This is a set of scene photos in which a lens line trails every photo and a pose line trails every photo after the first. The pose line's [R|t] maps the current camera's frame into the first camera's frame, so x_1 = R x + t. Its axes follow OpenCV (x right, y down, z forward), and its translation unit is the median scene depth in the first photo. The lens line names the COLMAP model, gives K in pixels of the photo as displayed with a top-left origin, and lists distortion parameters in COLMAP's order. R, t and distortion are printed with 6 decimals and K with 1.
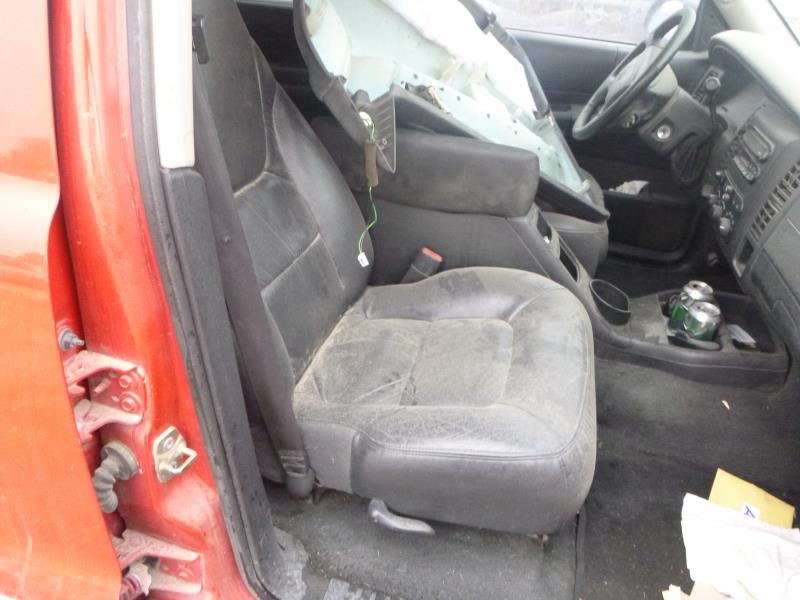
lens RADIAL K [[584.3, 0, 402.0], [0, 584.3, 299.6], [0, 0, 1]] dist [-0.047416, -0.002038]
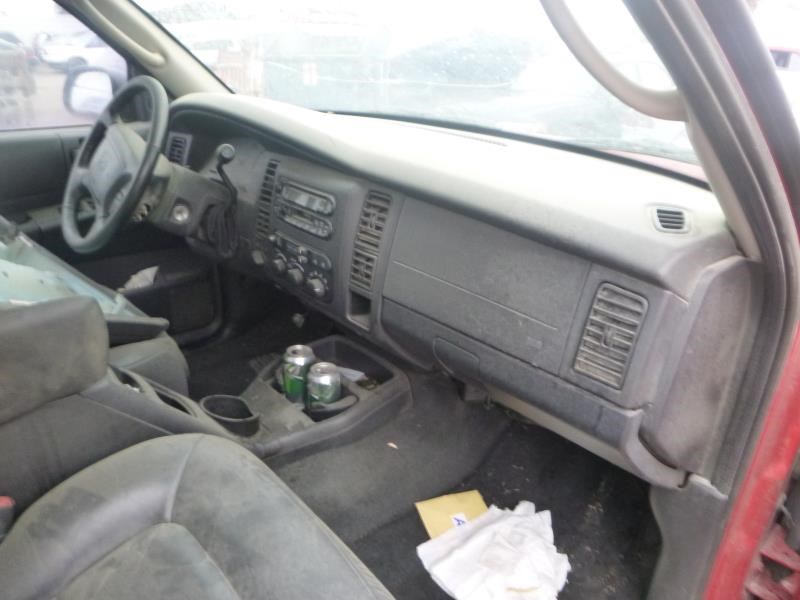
lens RADIAL K [[584.3, 0, 403.6], [0, 584.3, 295.9], [0, 0, 1]] dist [-0.047416, -0.002038]
pose [[0.548183, -0.375466, 0.747342, -0.076302], [0.449909, 0.885647, 0.114937, -0.146843], [-0.705037, 0.273230, 0.654422, 0.249129]]
